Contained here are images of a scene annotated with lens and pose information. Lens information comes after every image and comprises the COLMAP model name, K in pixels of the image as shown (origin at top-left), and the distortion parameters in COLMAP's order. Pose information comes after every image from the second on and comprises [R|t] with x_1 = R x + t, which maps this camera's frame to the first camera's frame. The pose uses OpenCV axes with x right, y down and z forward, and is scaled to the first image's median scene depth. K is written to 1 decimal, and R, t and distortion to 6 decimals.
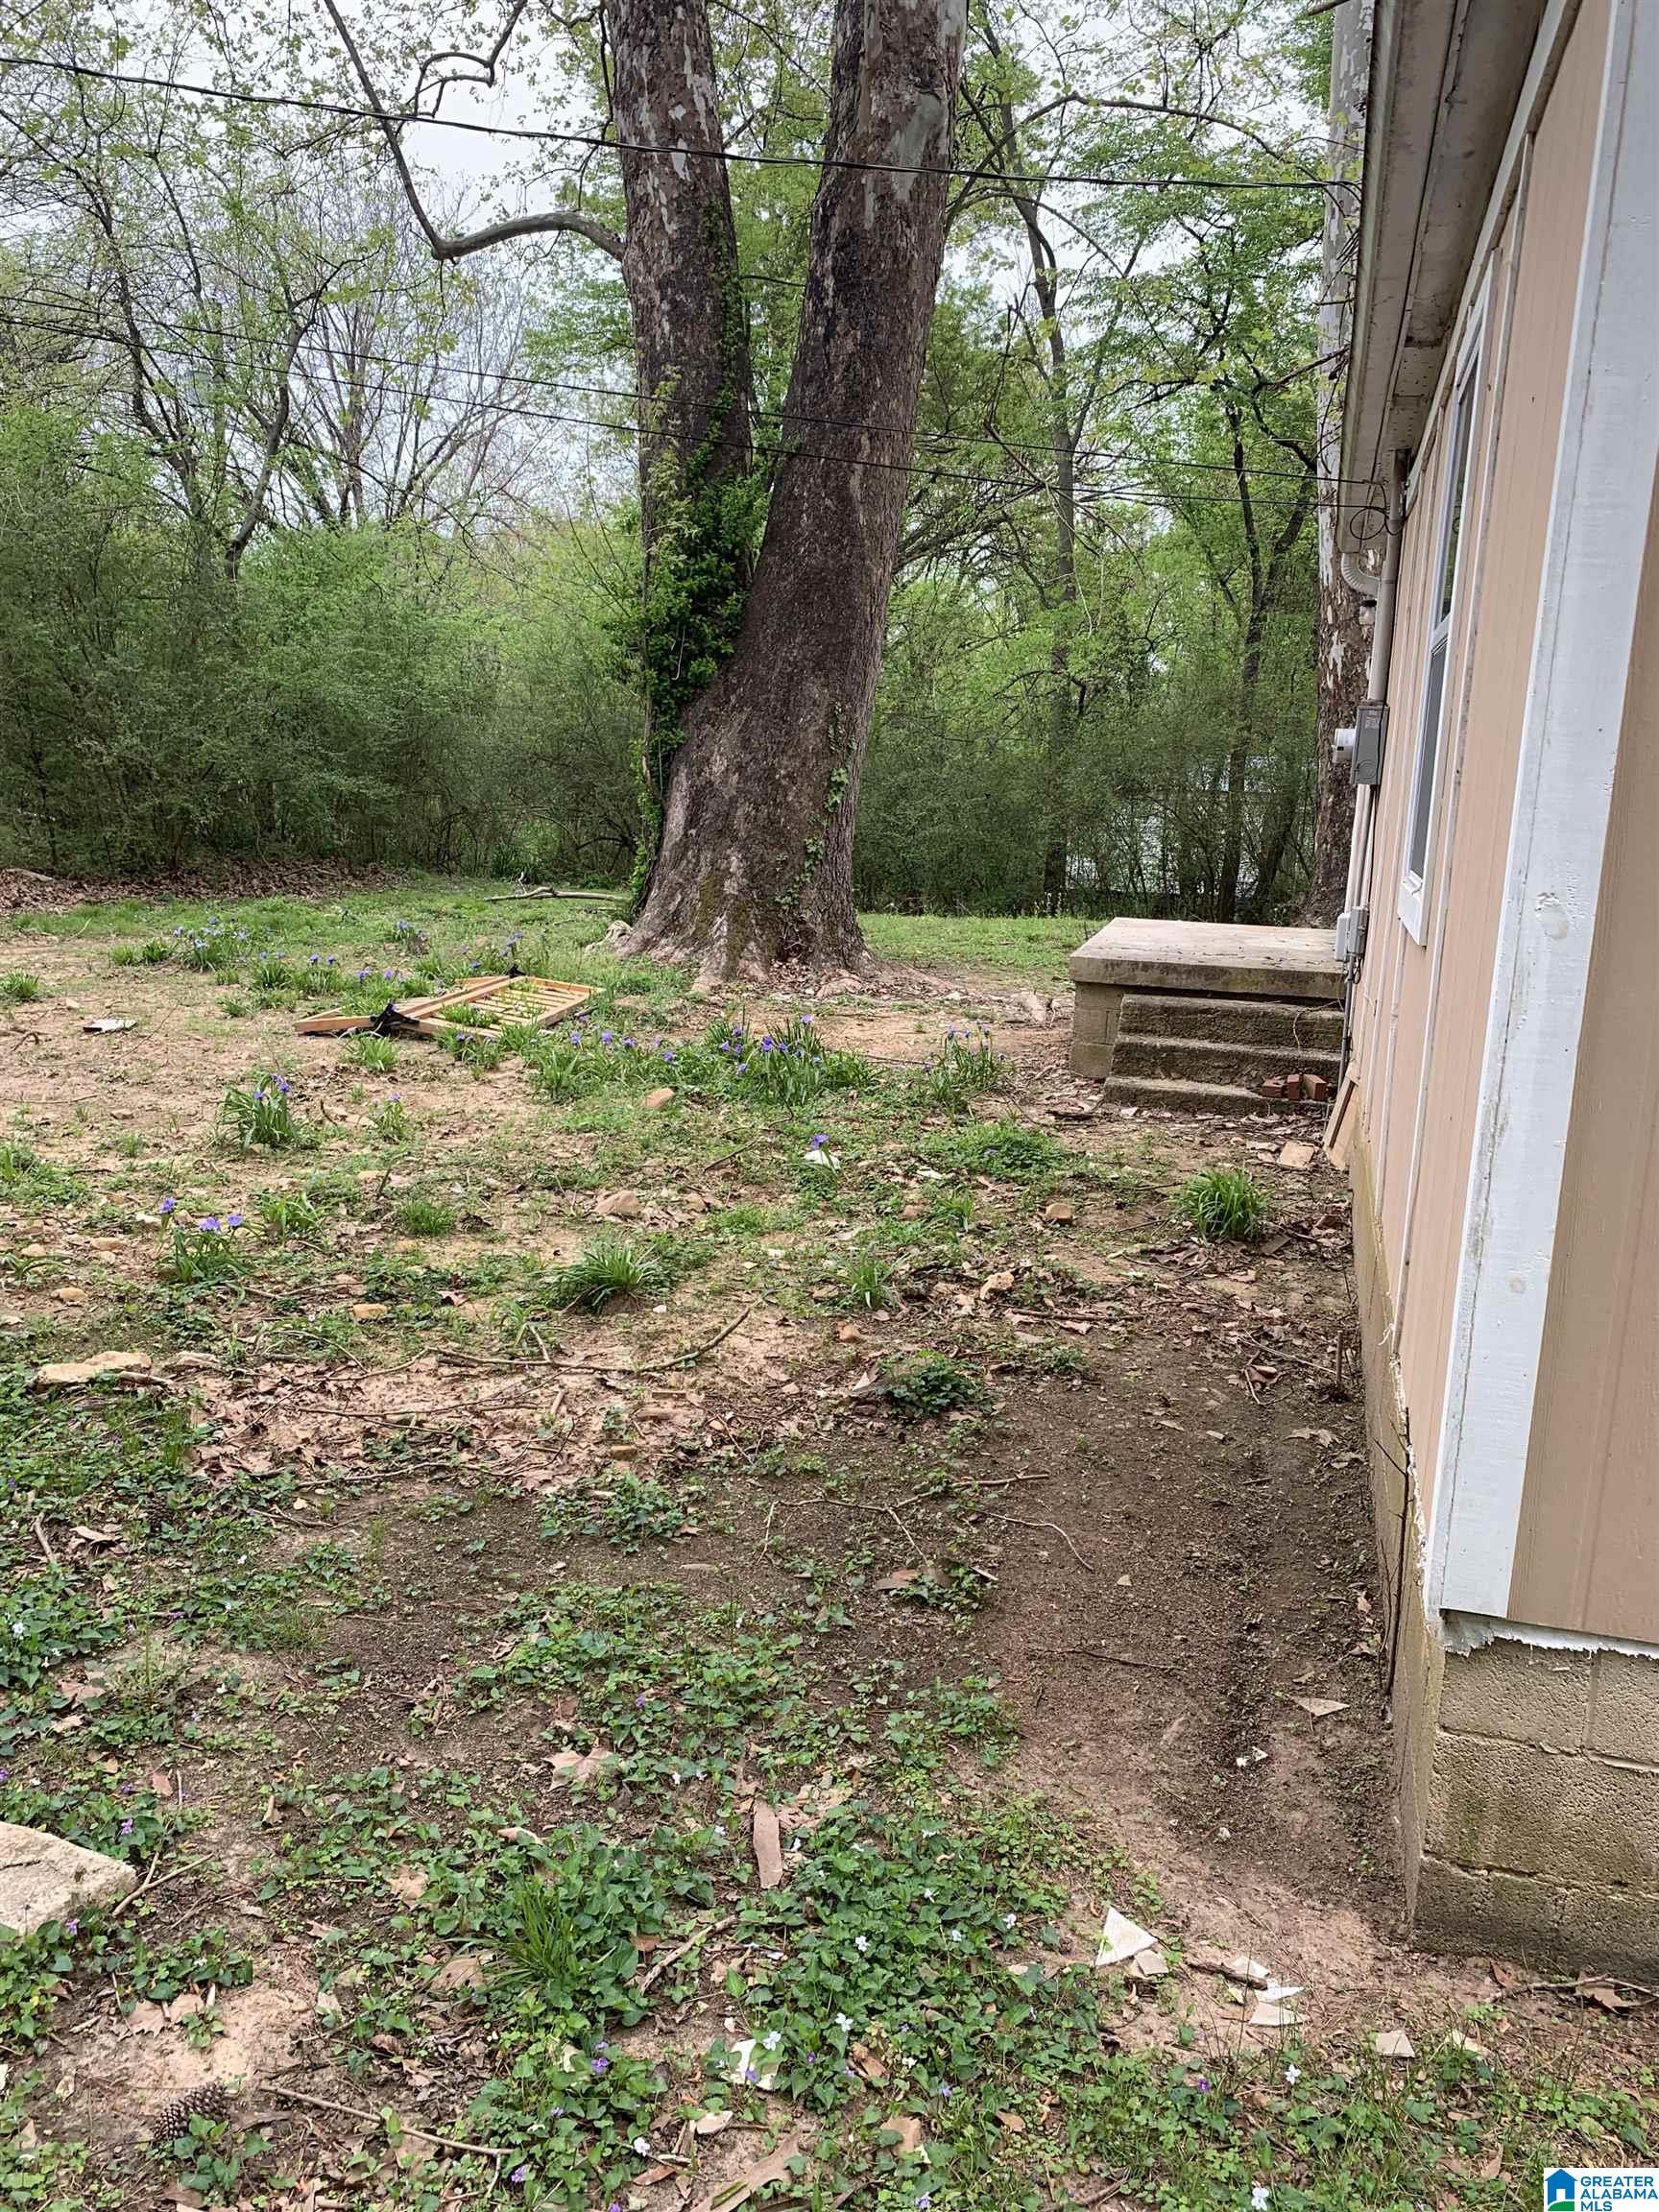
lens RADIAL K [[1704.4, 0, 837.5], [0, 1704.4, 1115.2], [0, 0, 1]] dist [0.026630, -0.025542]
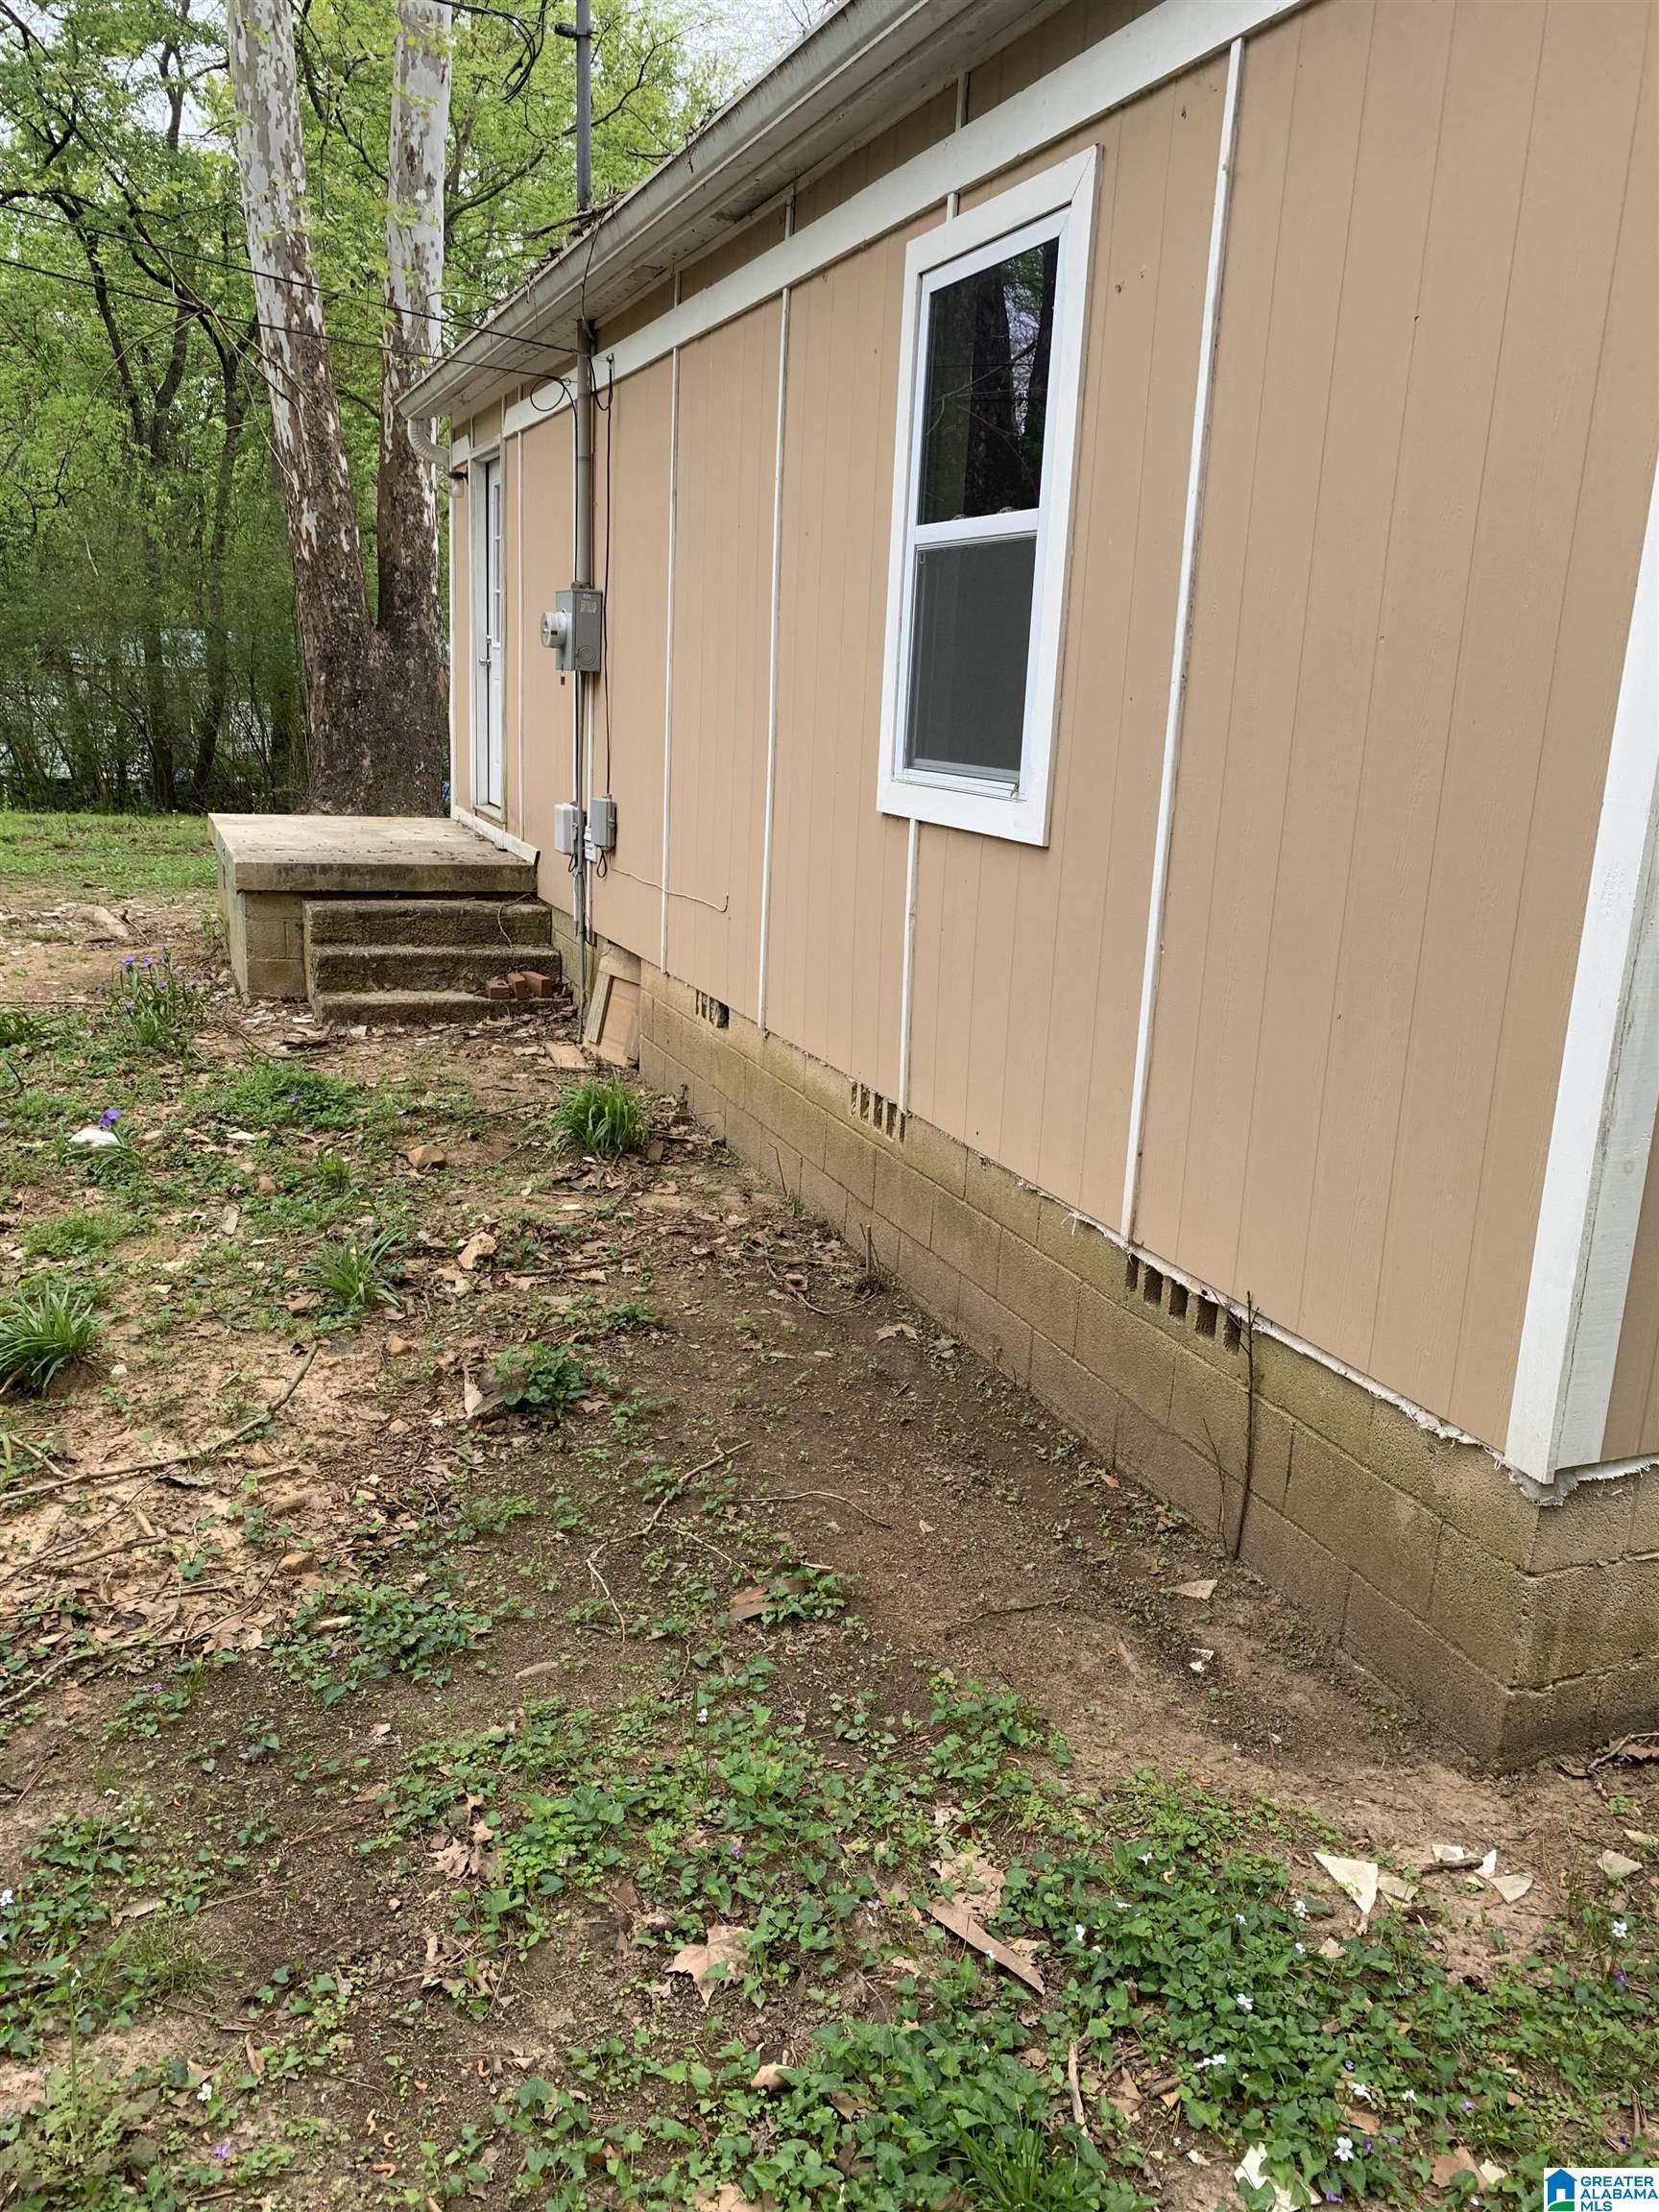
lens RADIAL K [[1704.4, 0, 834.7], [0, 1704.4, 1105.9], [0, 0, 1]] dist [0.026630, -0.025542]
pose [[0.796388, -0.152336, 0.585286, -0.259832], [0.112864, 0.988191, 0.103631, -0.044509], [-0.594162, -0.016473, 0.804177, 0.169060]]
